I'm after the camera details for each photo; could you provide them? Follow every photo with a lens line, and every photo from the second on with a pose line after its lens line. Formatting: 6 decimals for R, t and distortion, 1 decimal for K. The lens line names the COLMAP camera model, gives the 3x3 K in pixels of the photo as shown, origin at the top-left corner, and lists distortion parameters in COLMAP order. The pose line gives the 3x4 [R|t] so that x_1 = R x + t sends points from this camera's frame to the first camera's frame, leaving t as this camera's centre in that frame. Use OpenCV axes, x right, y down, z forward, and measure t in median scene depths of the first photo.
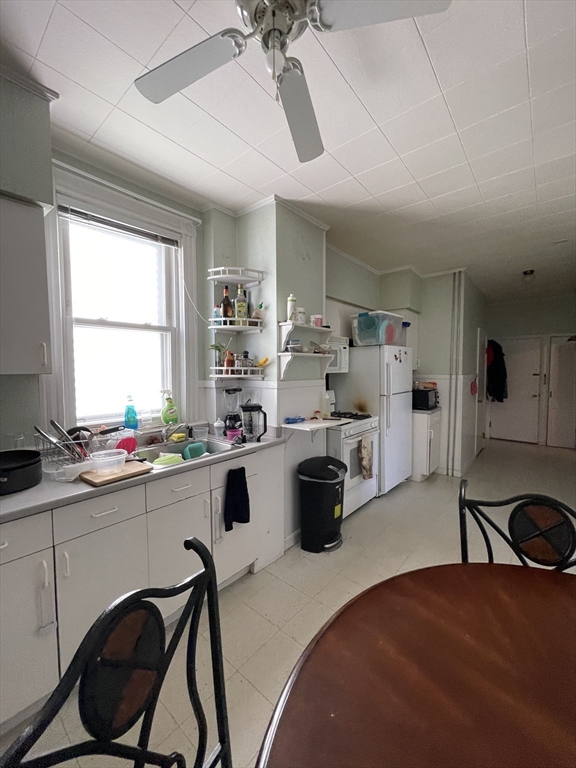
lens RADIAL K [[309.1, 0, 286.5], [0, 309.1, 382.7], [0, 0, 1]] dist [-0.007346, 0.000373]
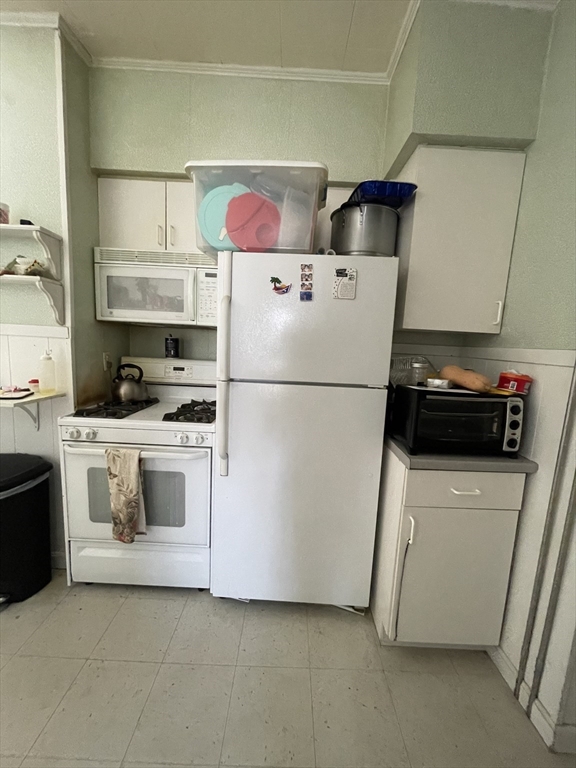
lens RADIAL K [[309.1, 0, 291.0], [0, 309.1, 384.9], [0, 0, 1]] dist [-0.007346, 0.000373]
pose [[0.649556, 0.139619, -0.747385, 0.852358], [-0.090992, 0.990205, 0.105899, -0.002912], [0.754850, -0.000781, 0.655897, 0.994006]]
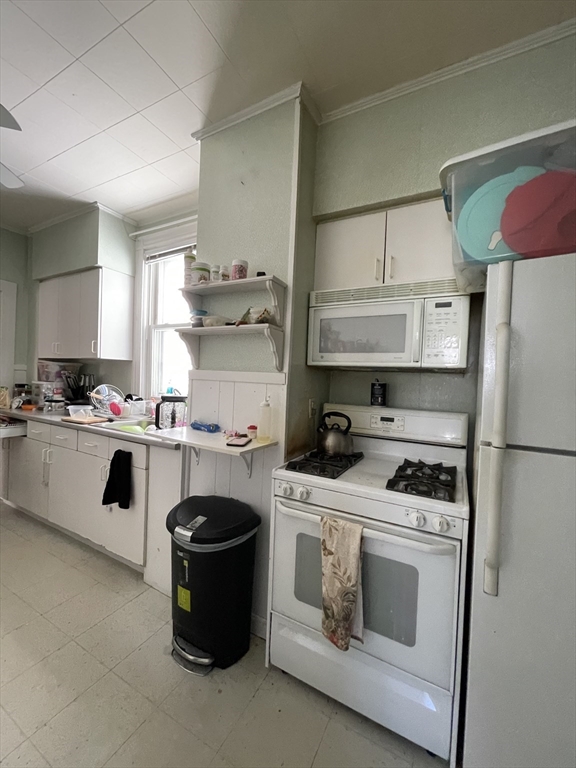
lens RADIAL K [[309.1, 0, 289.3], [0, 309.1, 384.6], [0, 0, 1]] dist [-0.007346, 0.000373]
pose [[0.217078, 0.031107, -0.975658, 0.680814], [-0.091190, 0.995768, 0.011459, 0.002769], [0.971885, 0.086482, 0.218996, 0.942896]]
